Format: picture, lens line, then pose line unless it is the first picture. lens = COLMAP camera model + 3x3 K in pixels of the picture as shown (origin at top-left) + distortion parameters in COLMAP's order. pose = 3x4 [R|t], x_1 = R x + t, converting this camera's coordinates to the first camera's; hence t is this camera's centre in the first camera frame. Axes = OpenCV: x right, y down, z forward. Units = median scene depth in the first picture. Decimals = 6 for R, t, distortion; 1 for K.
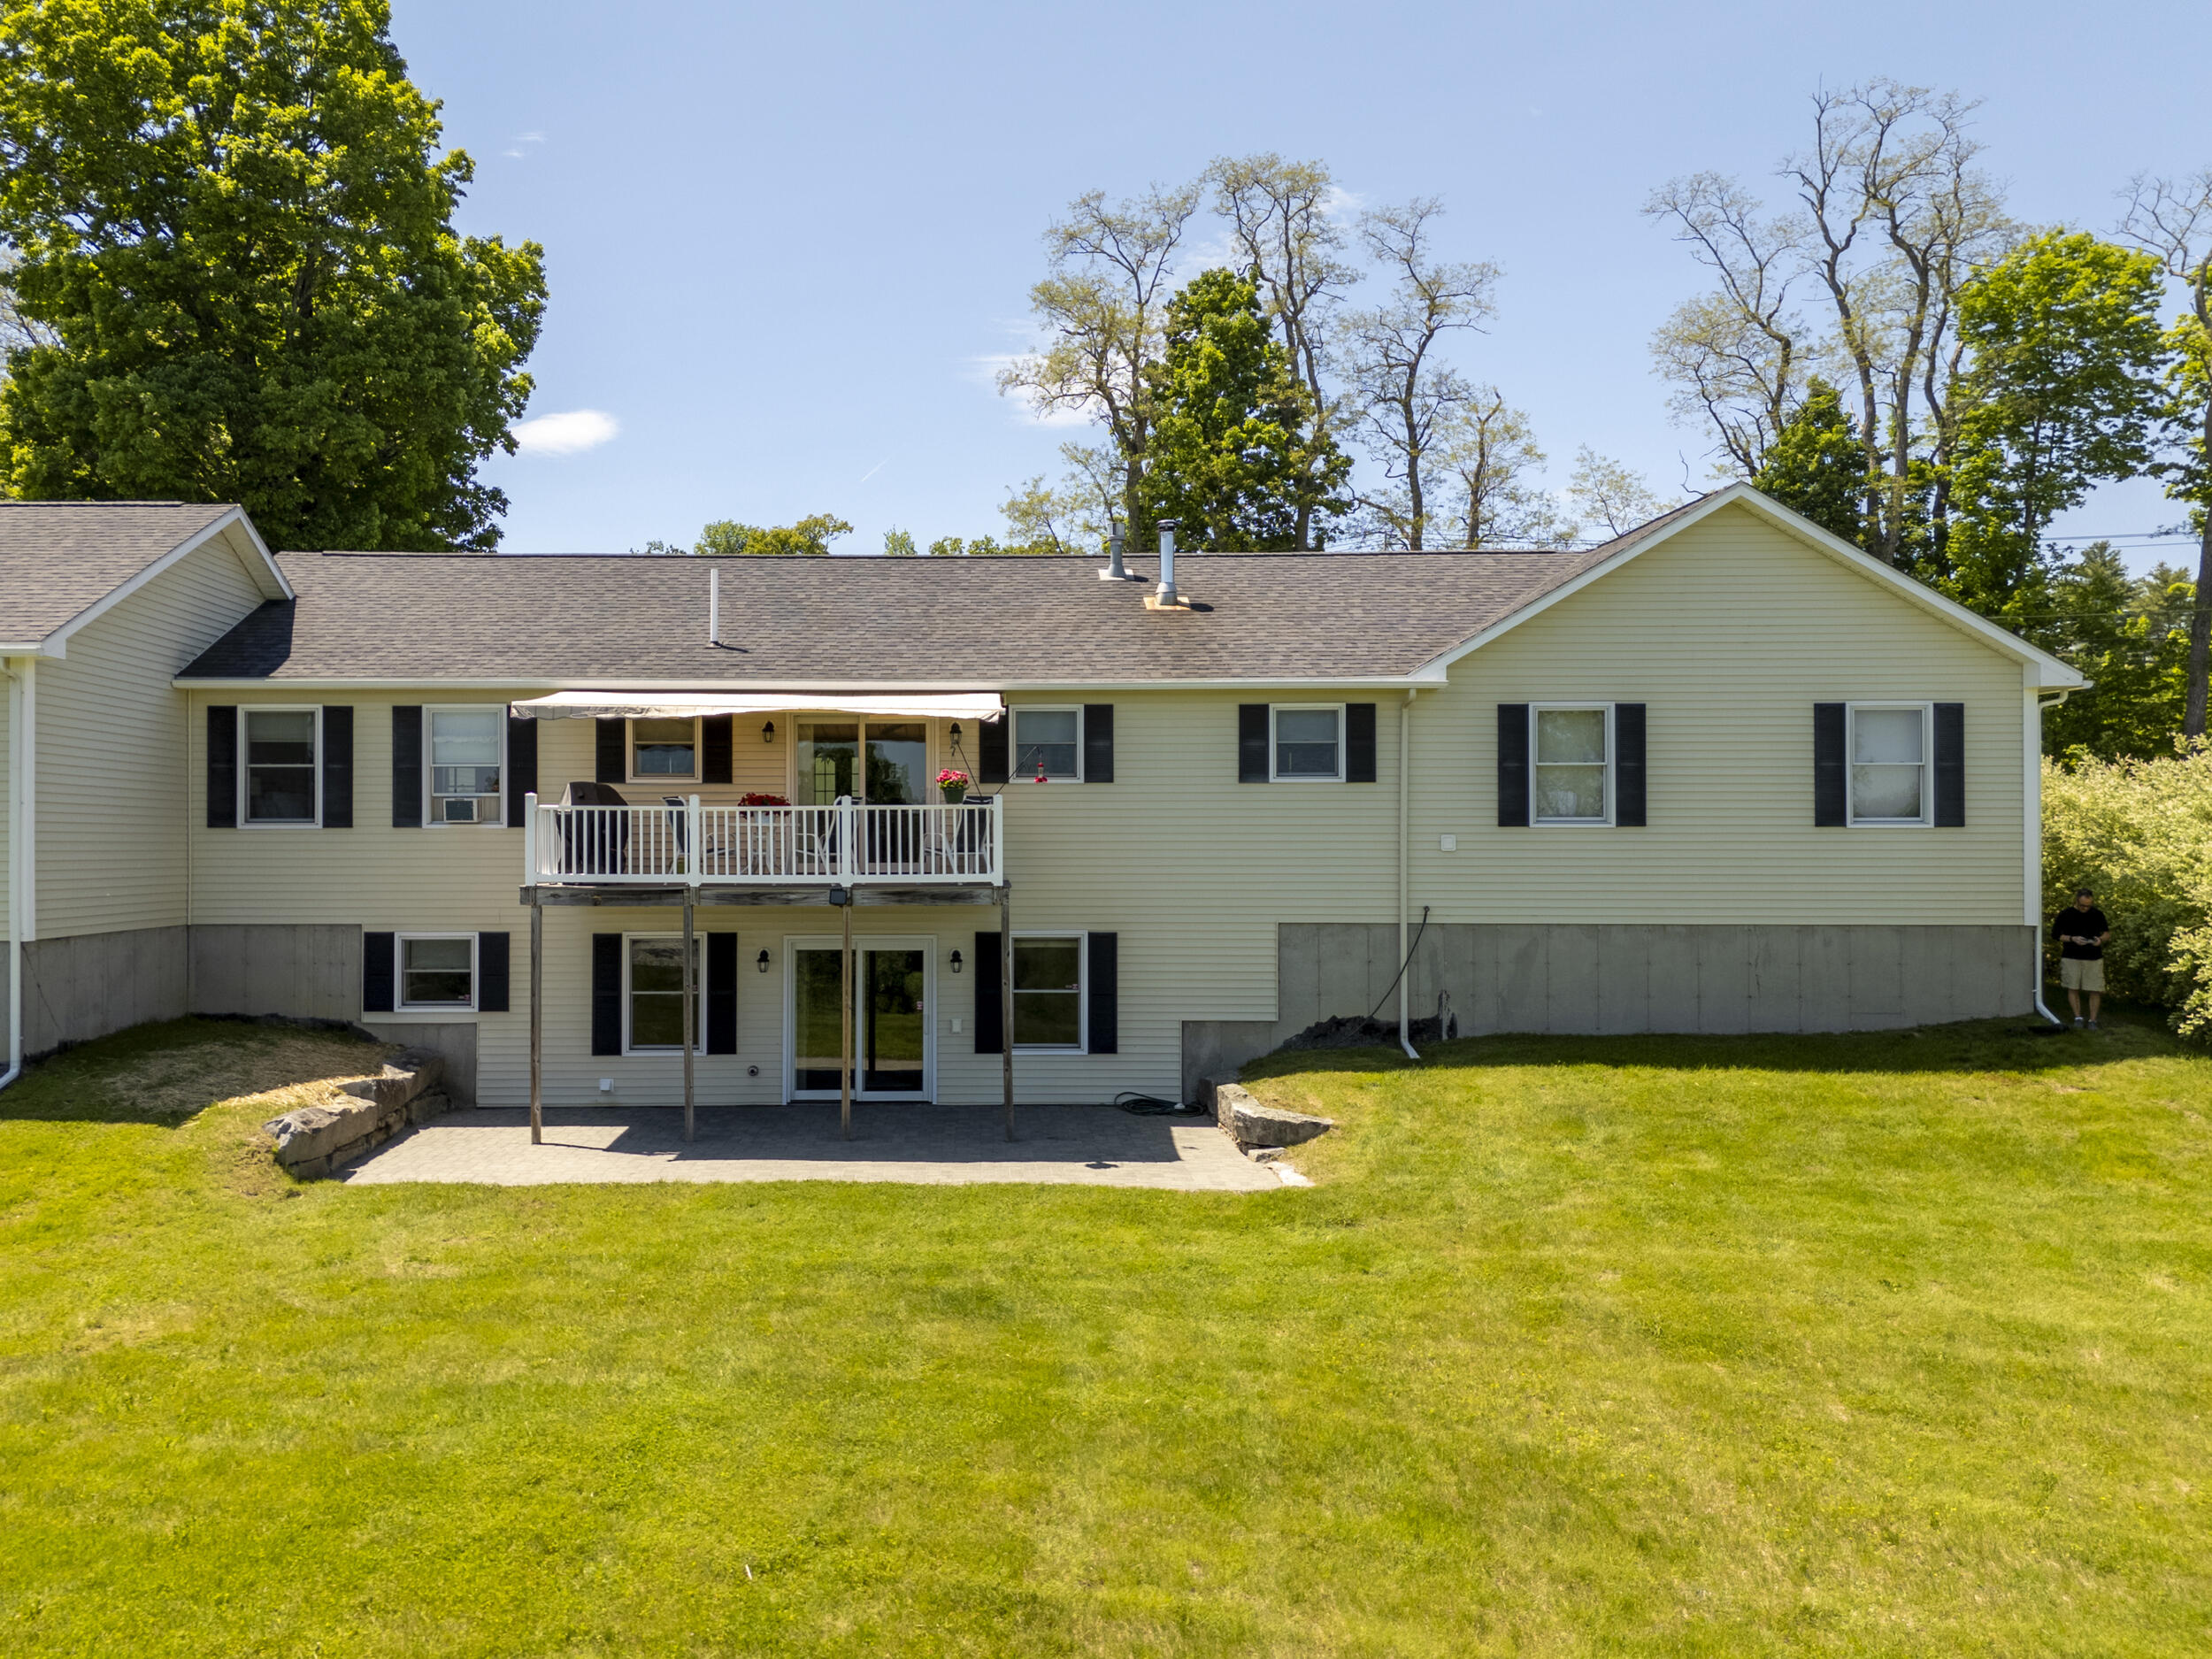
lens RADIAL K [[1658.0, 0, 1101.2], [0, 1658.0, 832.9], [0, 0, 1]] dist [0.047874, -0.027103]
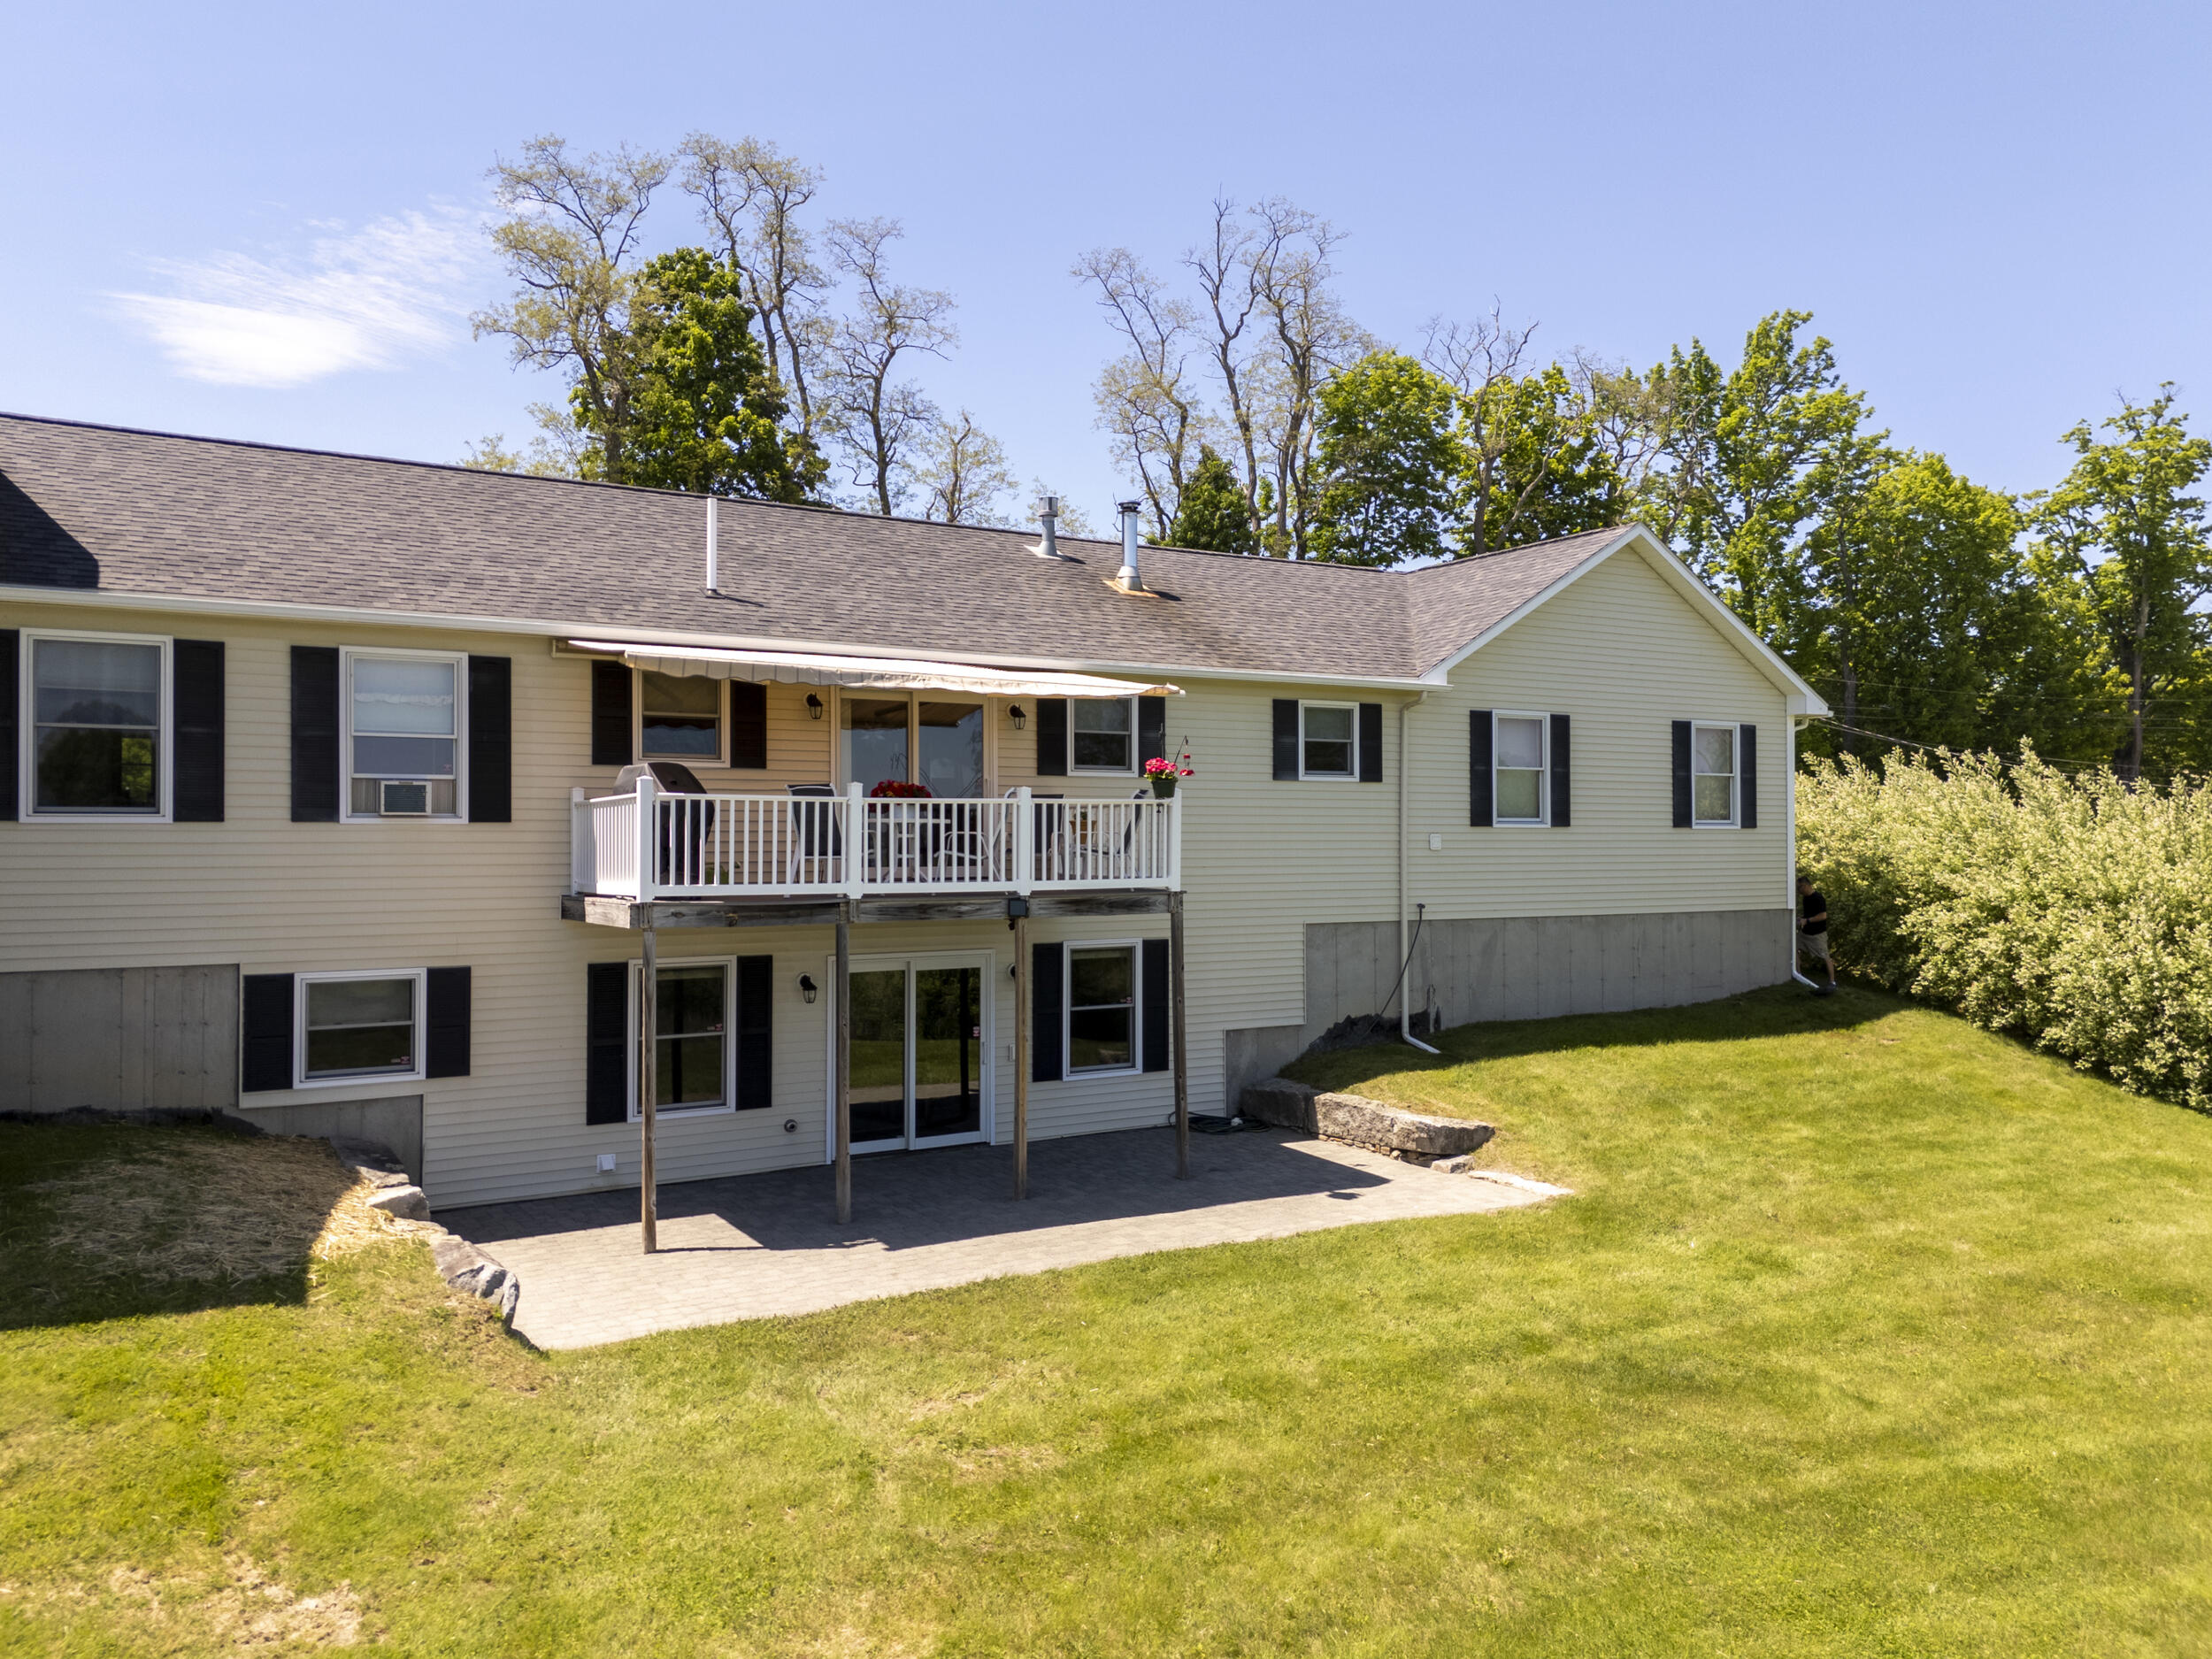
lens RADIAL K [[1538.1, 0, 1107.3], [0, 1538.1, 832.2], [0, 0, 1]] dist [0.043133, -0.013337]
pose [[0.866646, 0.001960, 0.498919, -0.447016], [-0.001696, 0.999998, -0.000982, 0.001272], [-0.498920, 0.000005, 0.866648, 0.271764]]
